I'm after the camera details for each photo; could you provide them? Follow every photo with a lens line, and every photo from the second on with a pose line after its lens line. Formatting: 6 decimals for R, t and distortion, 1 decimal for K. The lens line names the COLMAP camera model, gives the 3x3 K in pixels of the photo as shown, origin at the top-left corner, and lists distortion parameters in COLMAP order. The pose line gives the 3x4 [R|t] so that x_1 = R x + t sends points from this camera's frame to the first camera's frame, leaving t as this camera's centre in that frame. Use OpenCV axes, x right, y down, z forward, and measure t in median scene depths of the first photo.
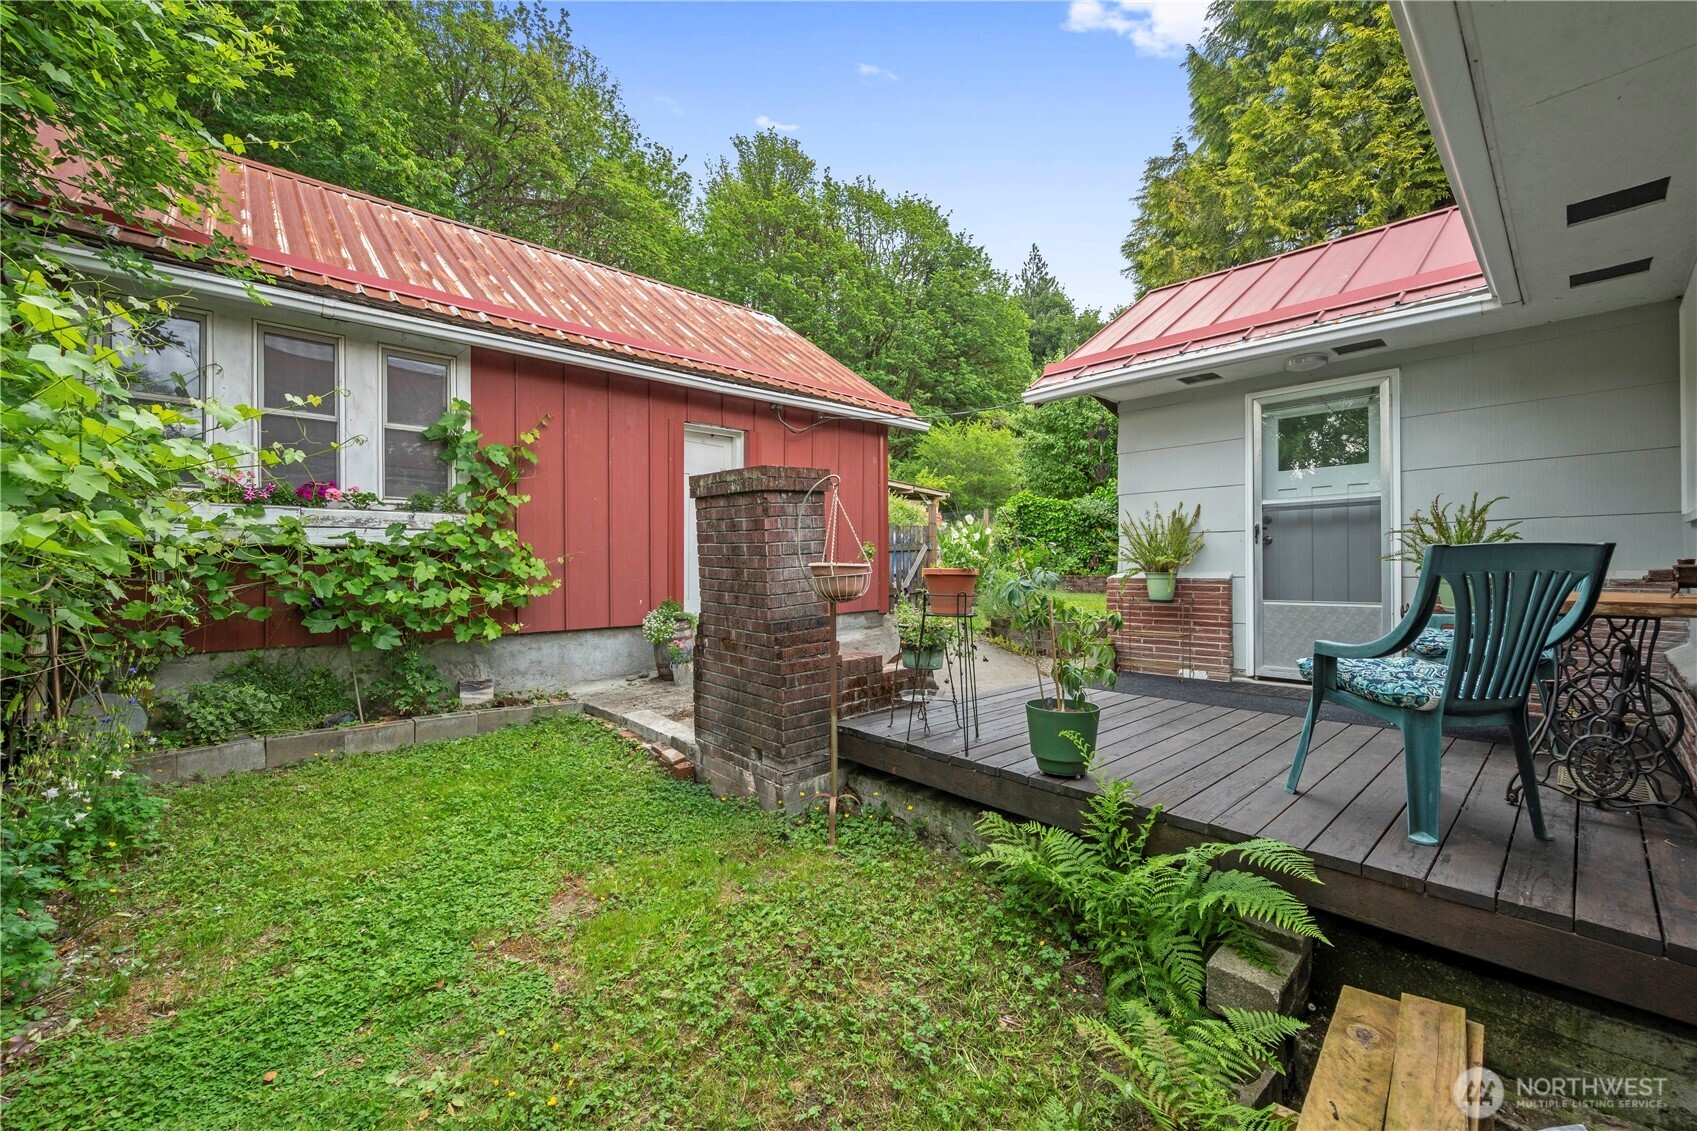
lens RADIAL K [[678.7, 0, 852.3], [0, 678.7, 575.0], [0, 0, 1]] dist [-0.000349, 0.000178]
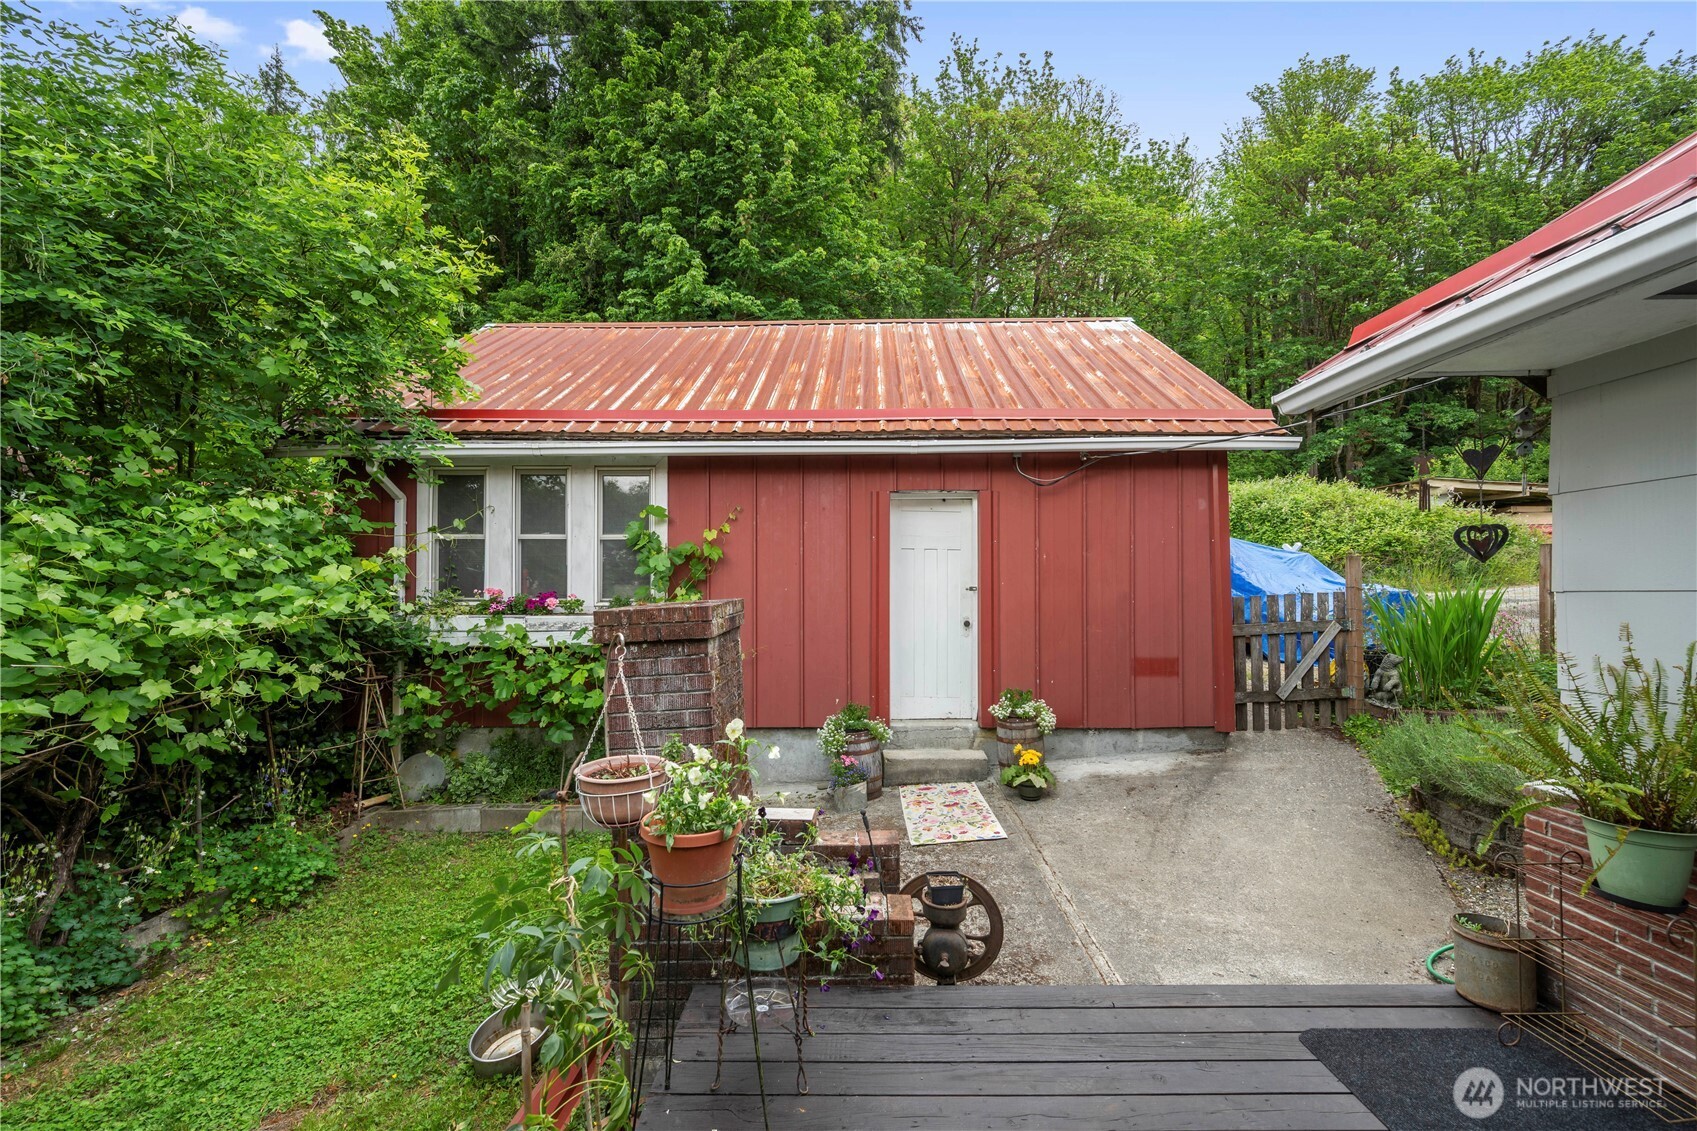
lens RADIAL K [[717.6, 0, 848.5], [0, 717.6, 565.5], [0, 0, 1]] dist [0.009196, 0.000440]
pose [[0.736218, -0.031860, -0.675994, 0.121908], [-0.007010, 0.998479, -0.054693, -0.030909], [0.676708, 0.045005, 0.734875, 0.110548]]
